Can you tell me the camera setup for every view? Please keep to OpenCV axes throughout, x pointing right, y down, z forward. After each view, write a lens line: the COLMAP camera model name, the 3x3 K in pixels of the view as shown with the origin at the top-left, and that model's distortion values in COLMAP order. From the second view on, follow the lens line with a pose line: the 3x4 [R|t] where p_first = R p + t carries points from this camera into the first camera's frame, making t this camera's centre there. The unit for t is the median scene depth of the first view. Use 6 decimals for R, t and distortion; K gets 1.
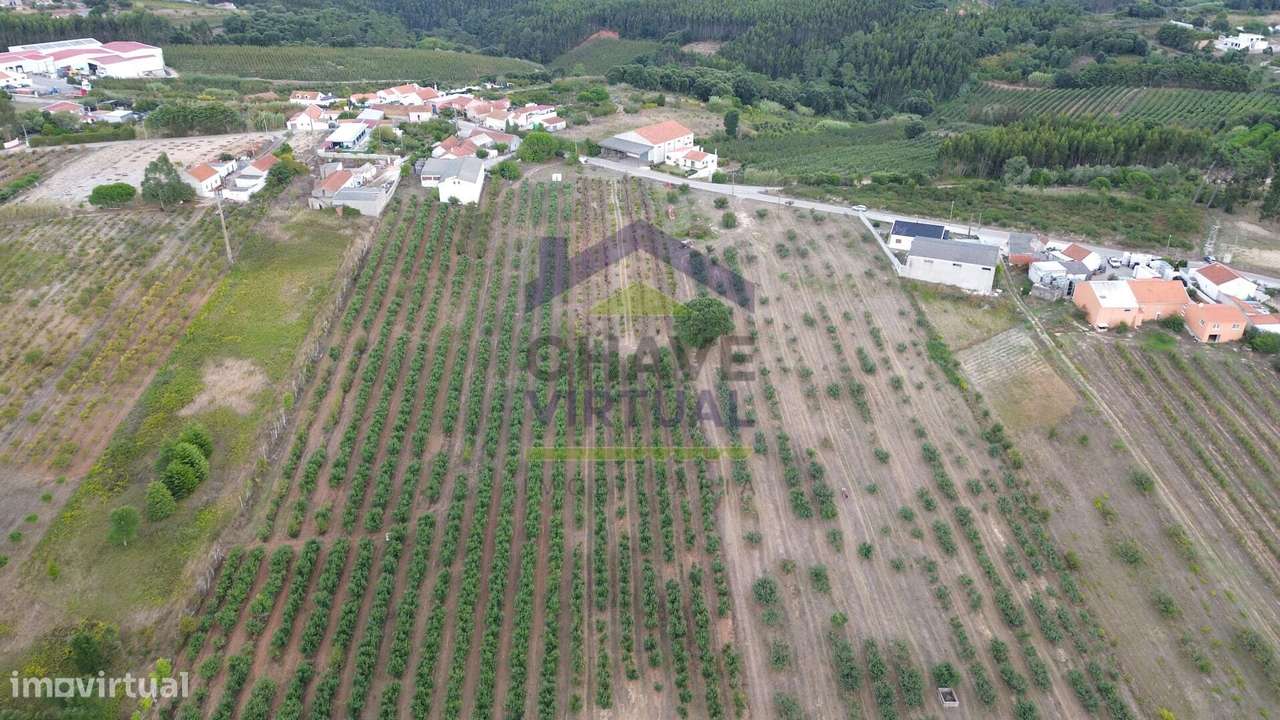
lens RADIAL K [[912.0, 0, 642.0], [0, 912.0, 357.3], [0, 0, 1]] dist [0.084106, -0.097585]
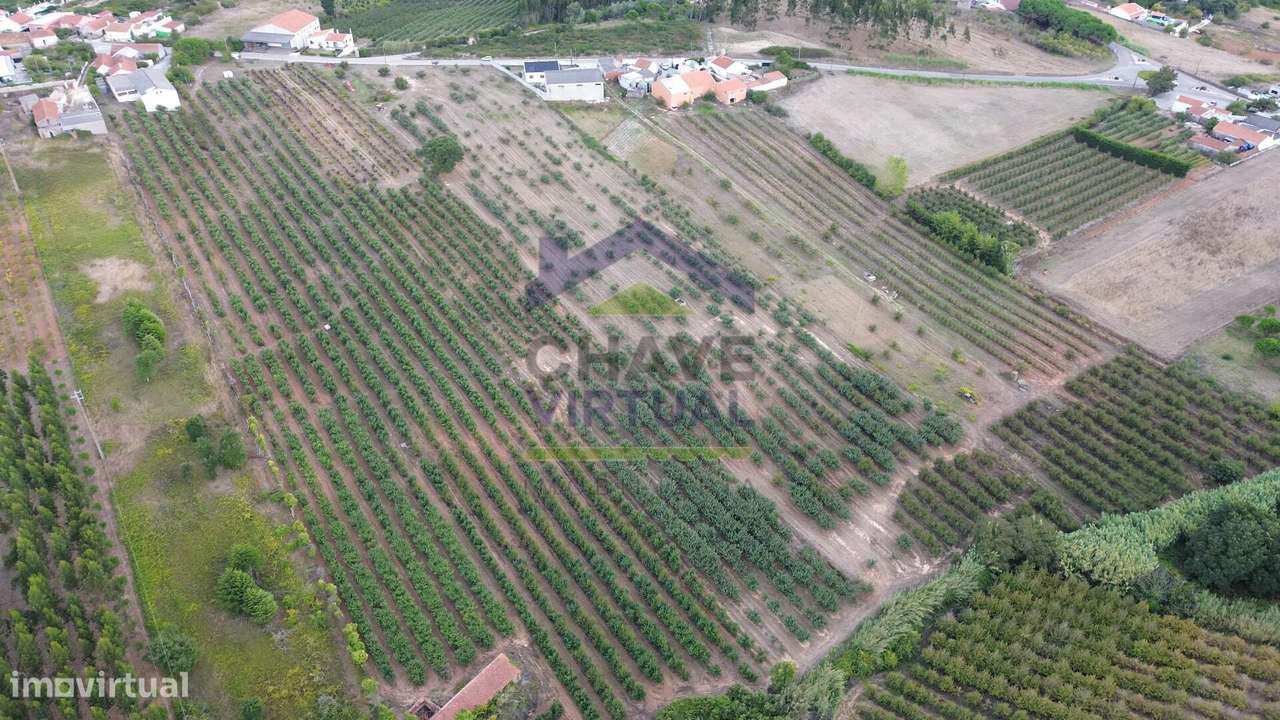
lens RADIAL K [[925.8, 0, 619.5], [0, 925.8, 361.9], [0, 0, 1]] dist [0.074794, -0.100215]
pose [[0.857620, -0.300417, 0.417417, -0.313891], [0.239210, 0.951525, 0.193338, 0.042470], [-0.455265, -0.065960, 0.887909, -0.335539]]
